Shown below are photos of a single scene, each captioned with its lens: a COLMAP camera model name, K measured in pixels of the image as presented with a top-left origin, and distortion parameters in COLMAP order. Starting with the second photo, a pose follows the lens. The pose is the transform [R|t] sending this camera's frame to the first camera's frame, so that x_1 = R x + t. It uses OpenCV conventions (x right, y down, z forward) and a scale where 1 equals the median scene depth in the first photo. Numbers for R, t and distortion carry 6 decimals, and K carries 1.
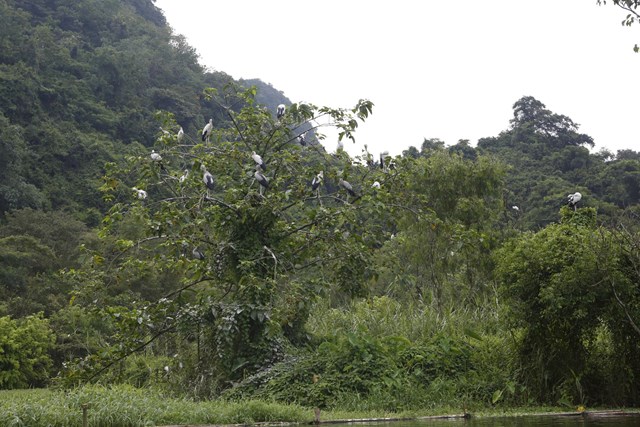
lens RADIAL K [[1048.8, 0, 318.6], [0, 1048.8, 214.6], [0, 0, 1]] dist [0.096826, 0.000000]
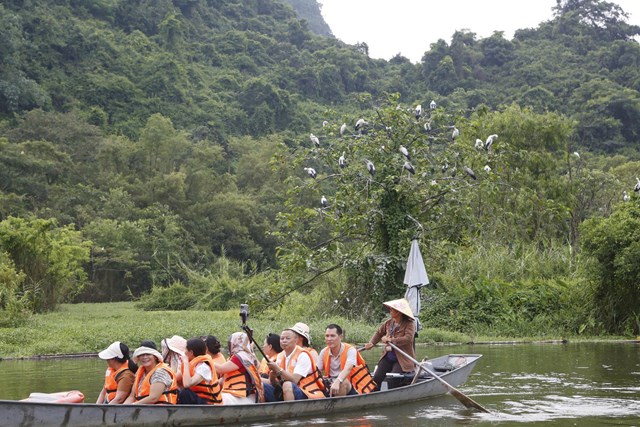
lens RADIAL K [[1211.3, 0, 321.3], [0, 1211.3, 213.3], [0, 0, 1]] dist [0.217491, 0.000000]
pose [[0.999803, 0.019487, 0.003679, -0.028540], [-0.019740, 0.995708, 0.090420, -0.018886], [-0.001901, -0.090475, 0.995897, -0.096258]]
